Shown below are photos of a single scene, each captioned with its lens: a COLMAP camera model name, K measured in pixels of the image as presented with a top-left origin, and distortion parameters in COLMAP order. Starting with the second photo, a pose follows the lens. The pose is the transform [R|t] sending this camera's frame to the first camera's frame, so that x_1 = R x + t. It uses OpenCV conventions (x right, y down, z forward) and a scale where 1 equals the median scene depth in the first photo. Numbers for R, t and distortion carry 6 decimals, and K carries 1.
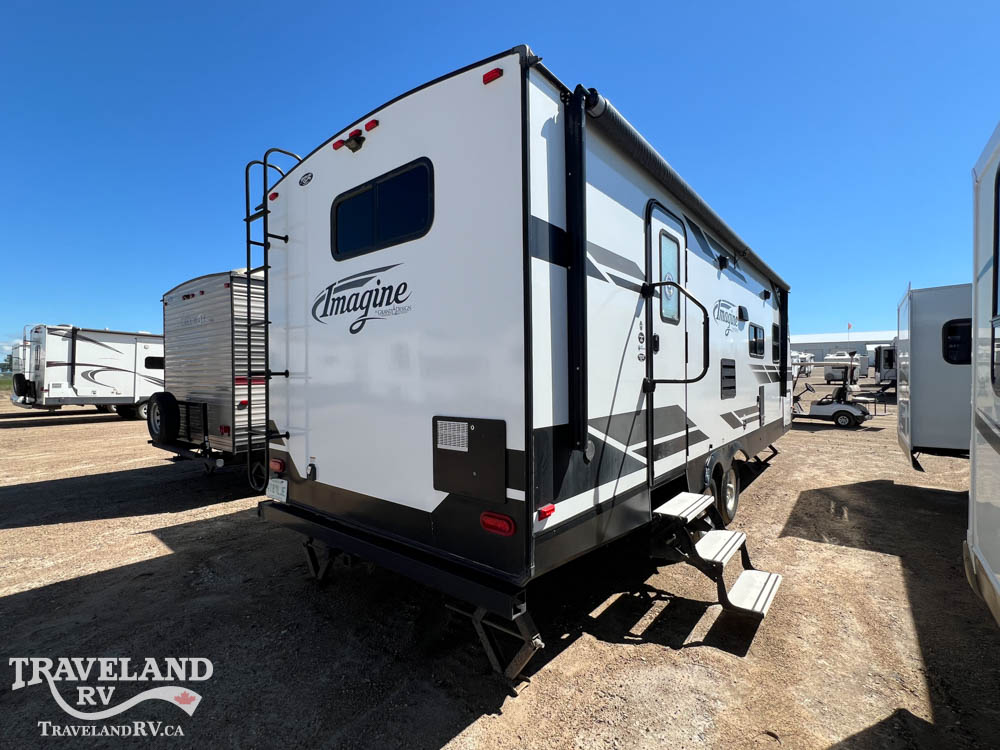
lens RADIAL K [[462.8, 0, 497.8], [0, 462.8, 374.8], [0, 0, 1]] dist [0.003929, 0.000235]
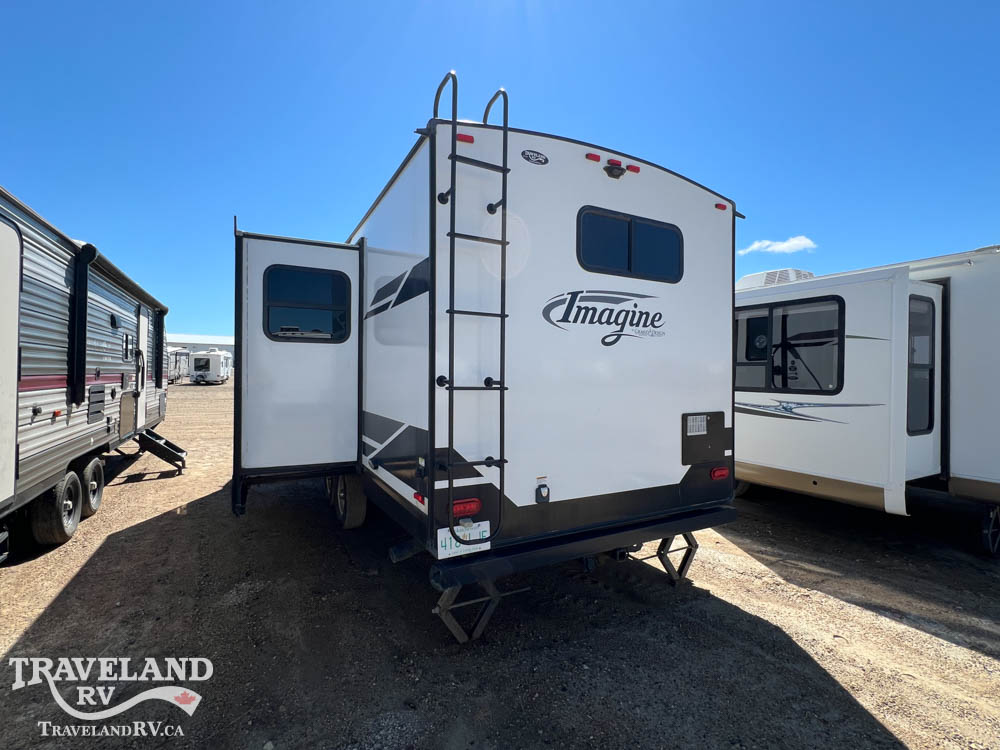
lens RADIAL K [[462.8, 0, 498.9], [0, 462.8, 374.9], [0, 0, 1]] dist [0.003929, 0.000235]
pose [[0.378383, 0.011730, 0.925575, -1.440143], [-0.010791, 0.999908, -0.008261, -0.010222], [-0.925586, -0.006862, 0.378475, 0.854414]]
